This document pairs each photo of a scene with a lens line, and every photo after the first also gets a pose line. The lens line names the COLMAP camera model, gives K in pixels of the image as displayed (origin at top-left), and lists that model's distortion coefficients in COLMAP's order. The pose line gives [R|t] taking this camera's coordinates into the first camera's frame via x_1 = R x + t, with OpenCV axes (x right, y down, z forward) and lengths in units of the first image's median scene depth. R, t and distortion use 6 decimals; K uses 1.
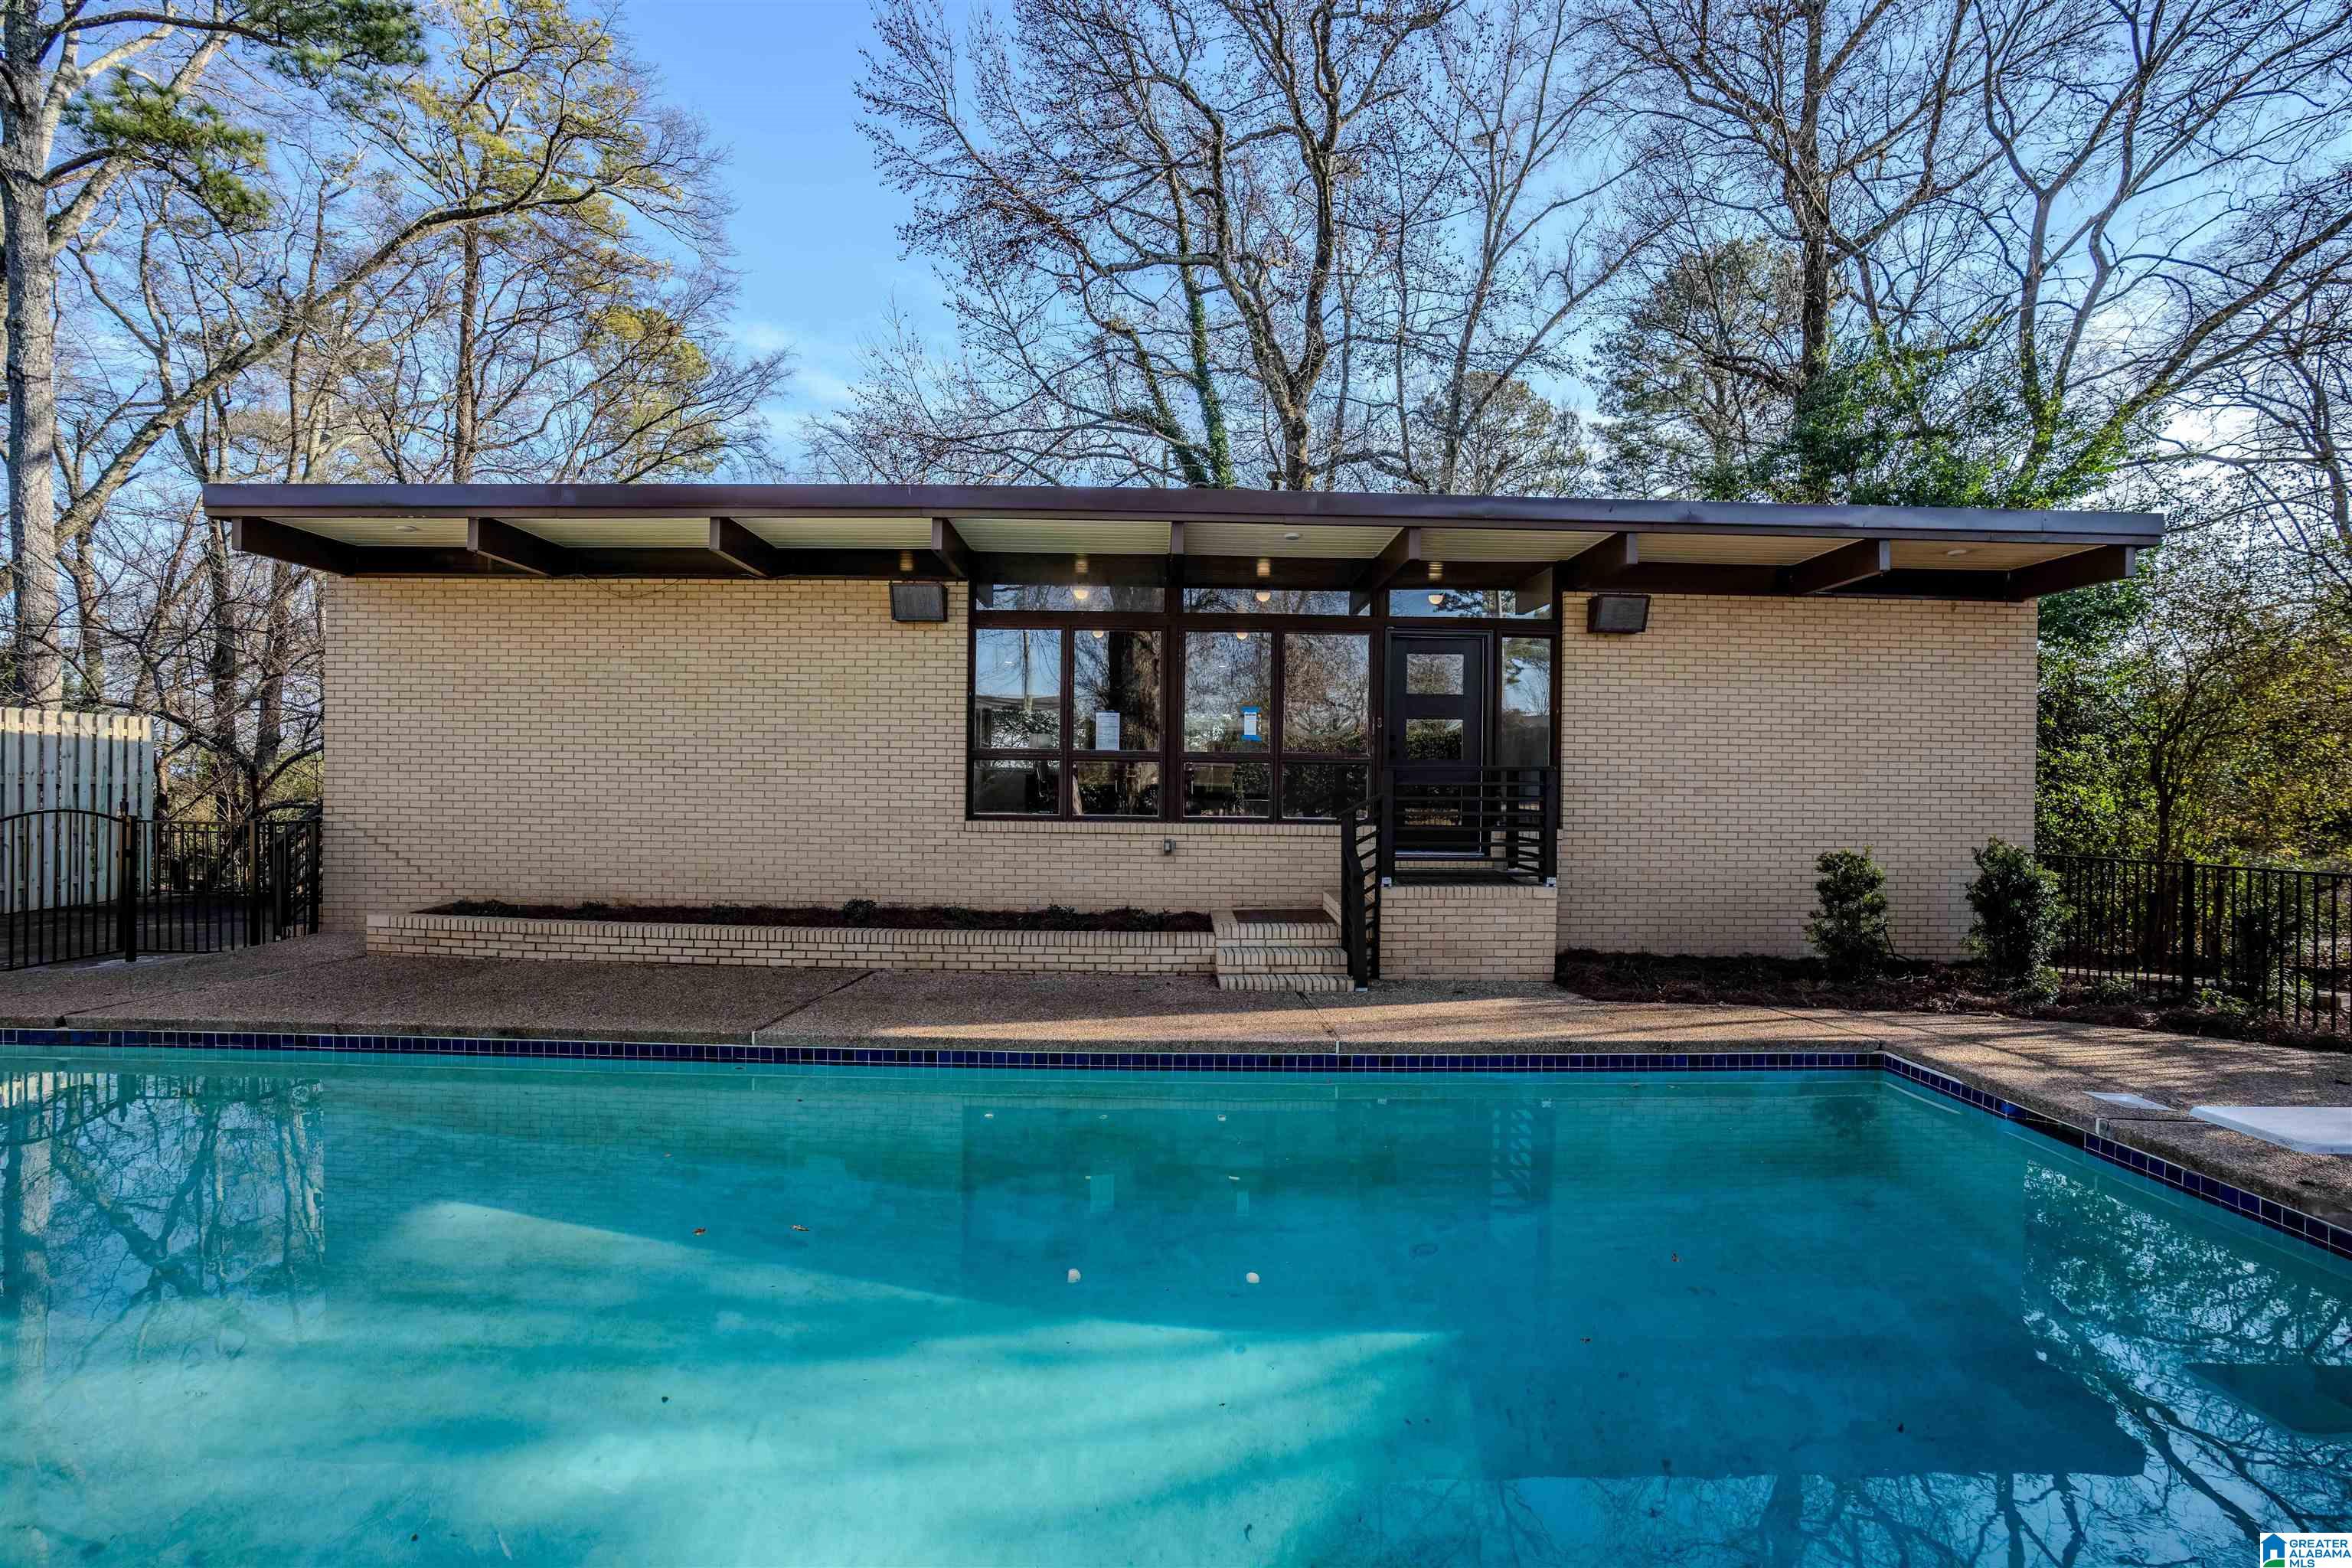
lens RADIAL K [[1078.1, 0, 1162.2], [0, 1078.1, 787.7], [0, 0, 1]] dist [-0.062820, 0.024054]
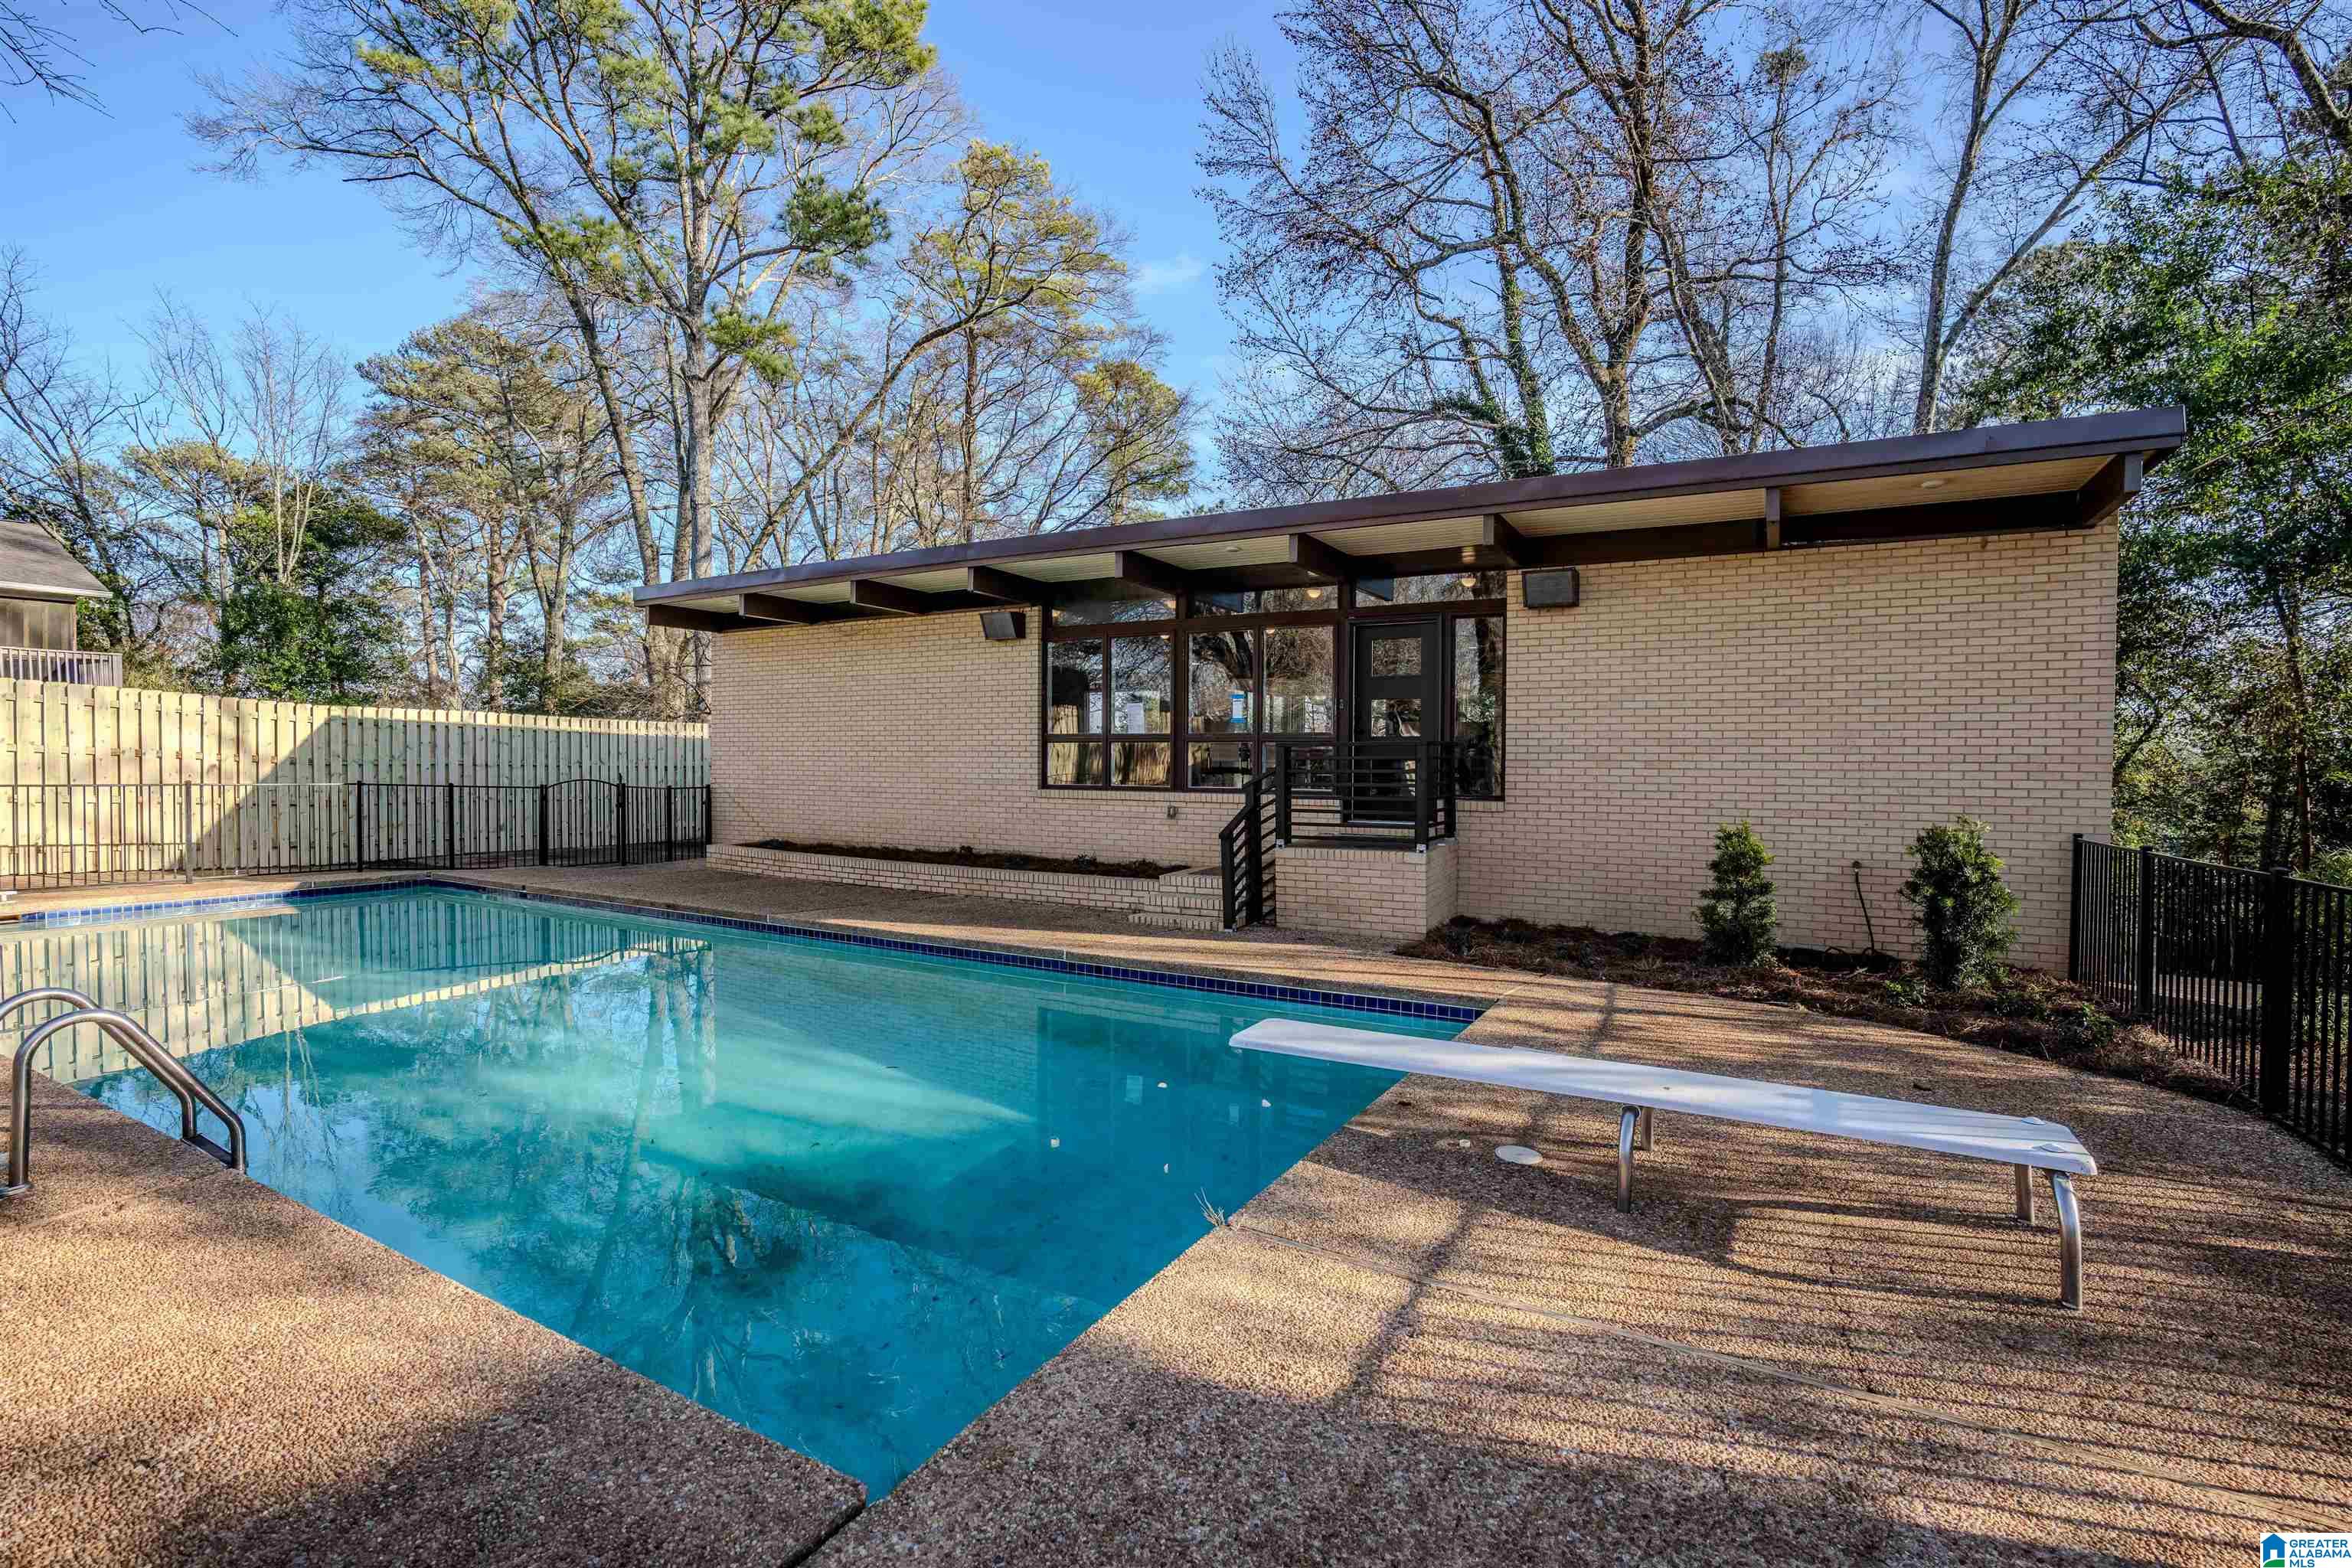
lens RADIAL K [[1078.1, 0, 1162.2], [0, 1078.1, 787.7], [0, 0, 1]] dist [-0.062820, 0.024054]
pose [[0.863847, 0.006329, -0.503715, 0.608800], [0.000807, 0.999902, 0.013948, 0.010680], [0.503754, -0.012456, 0.863757, -0.056997]]
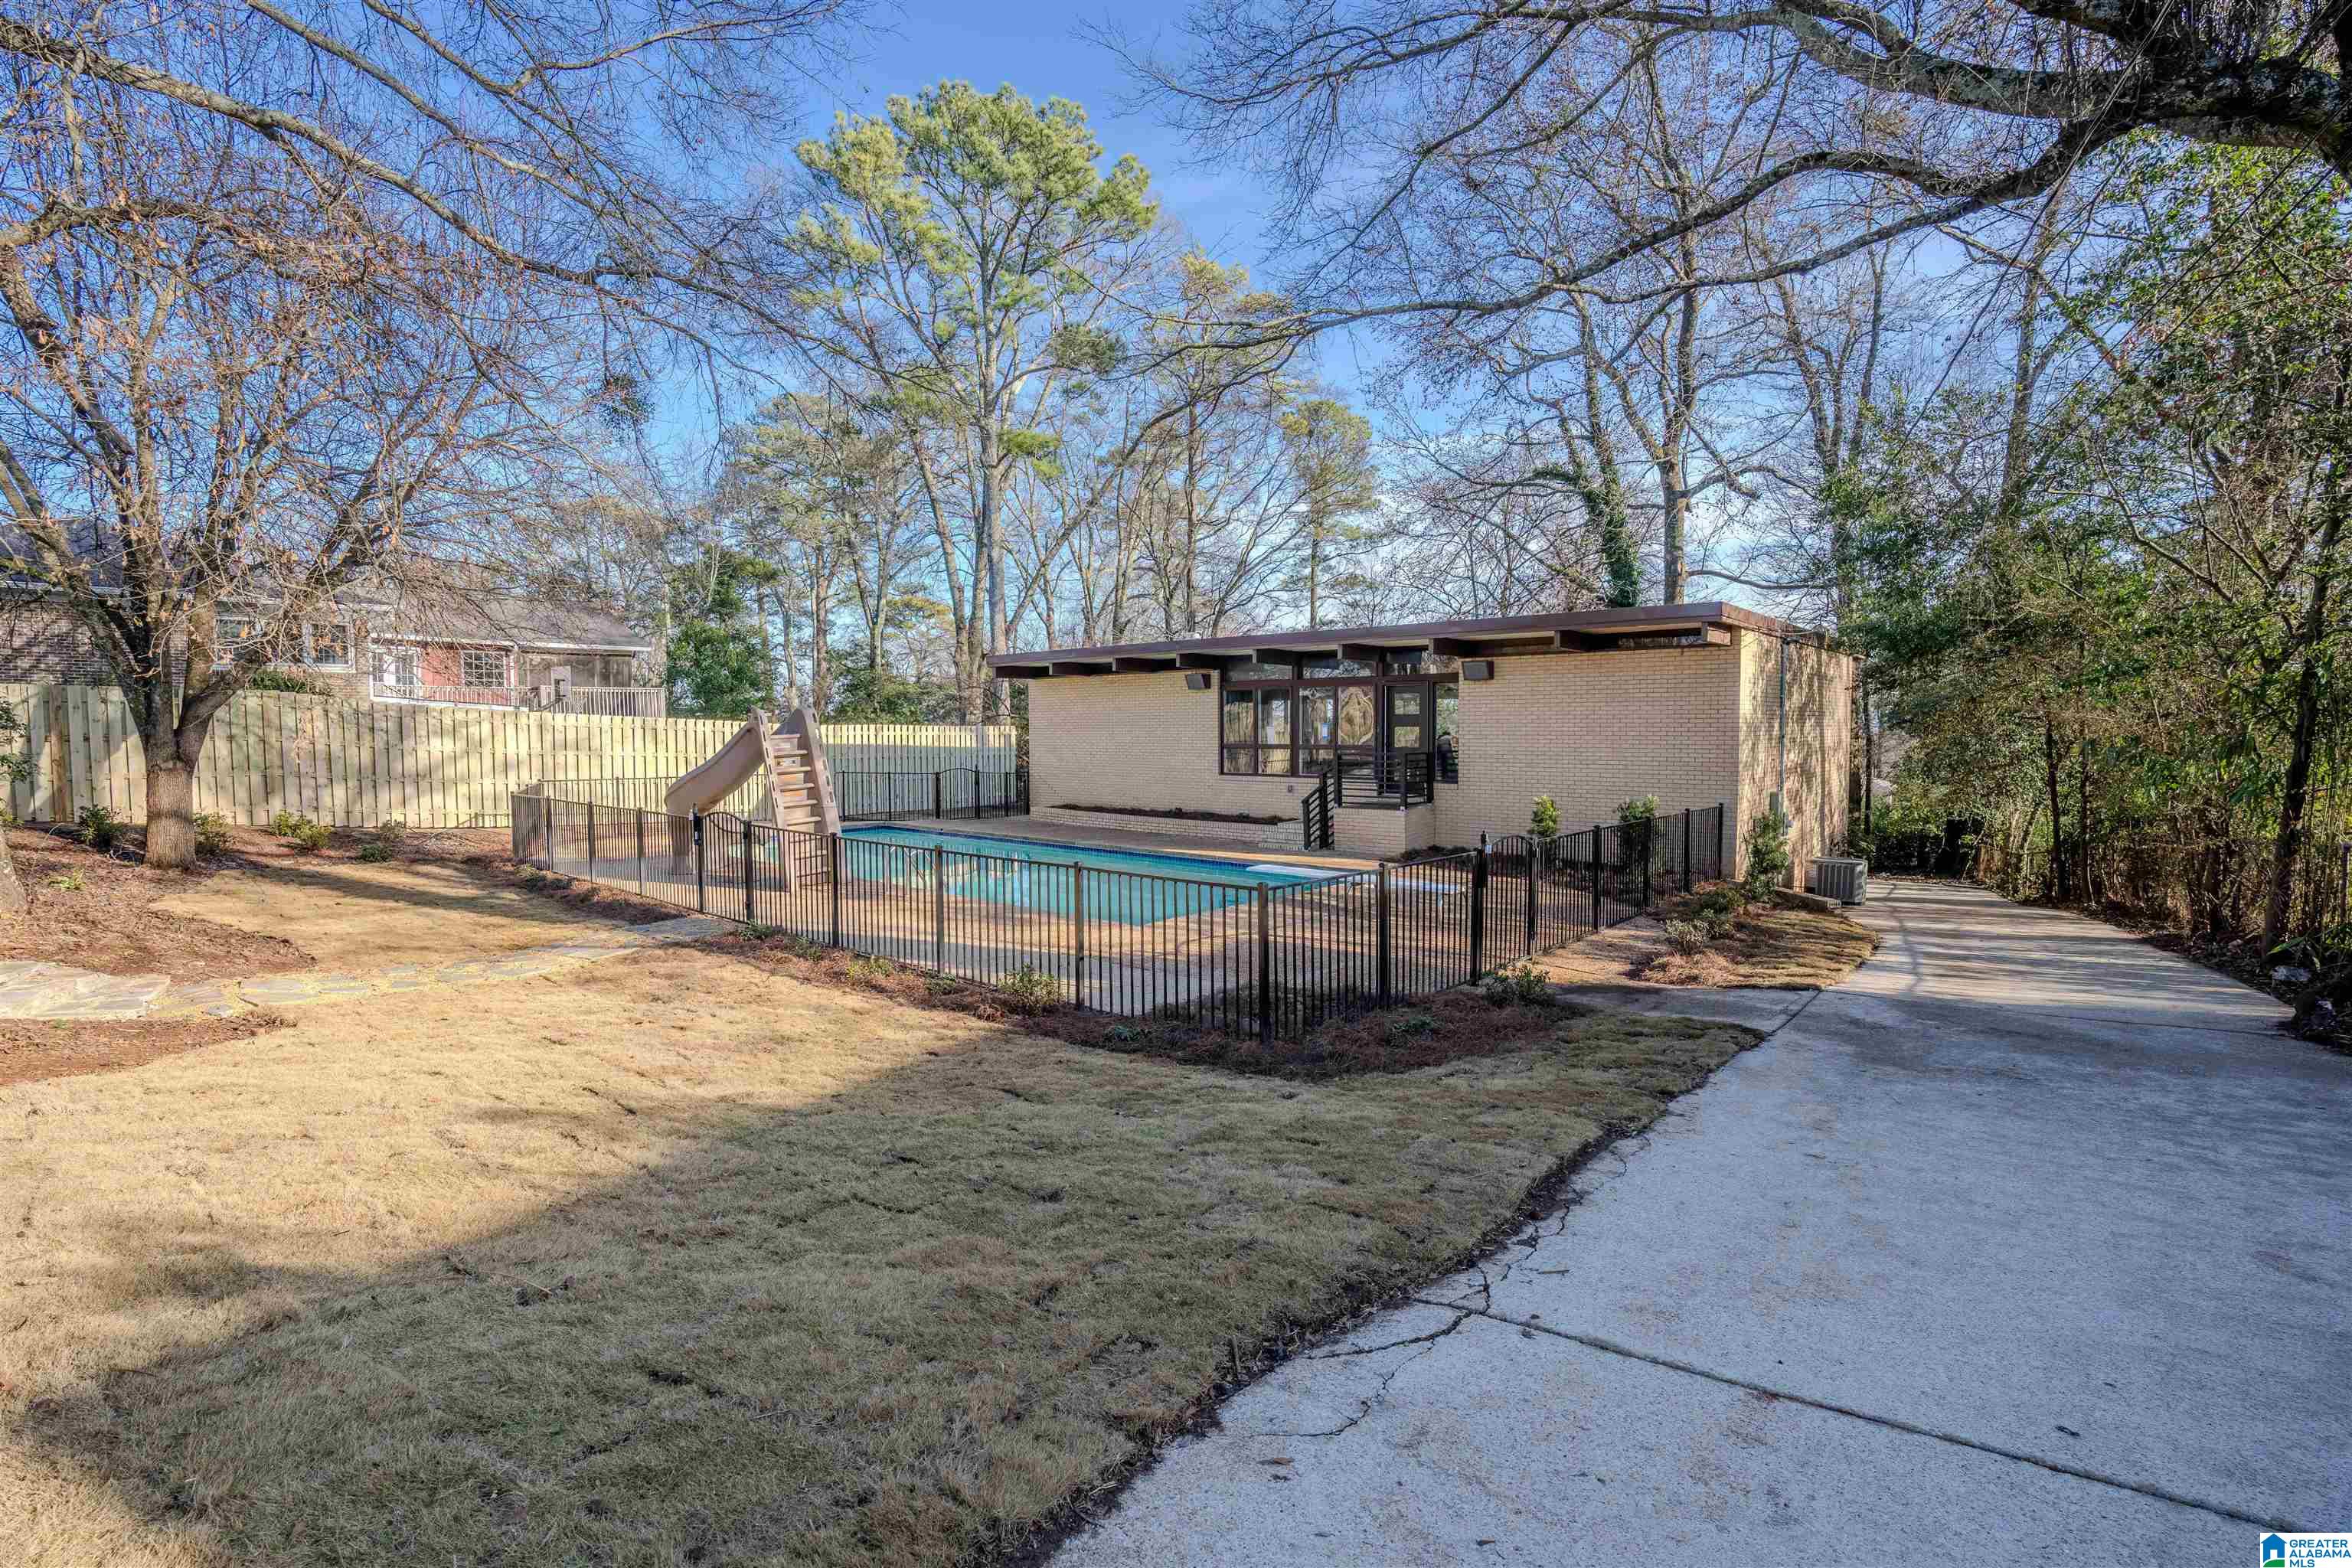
lens RADIAL K [[1078.1, 0, 1162.2], [0, 1078.1, 787.7], [0, 0, 1]] dist [-0.062820, 0.024054]
pose [[0.733930, 0.021358, -0.678890, 1.277822], [0.010298, 0.999041, 0.042562, -0.040815], [0.679147, -0.038228, 0.733006, -0.751604]]
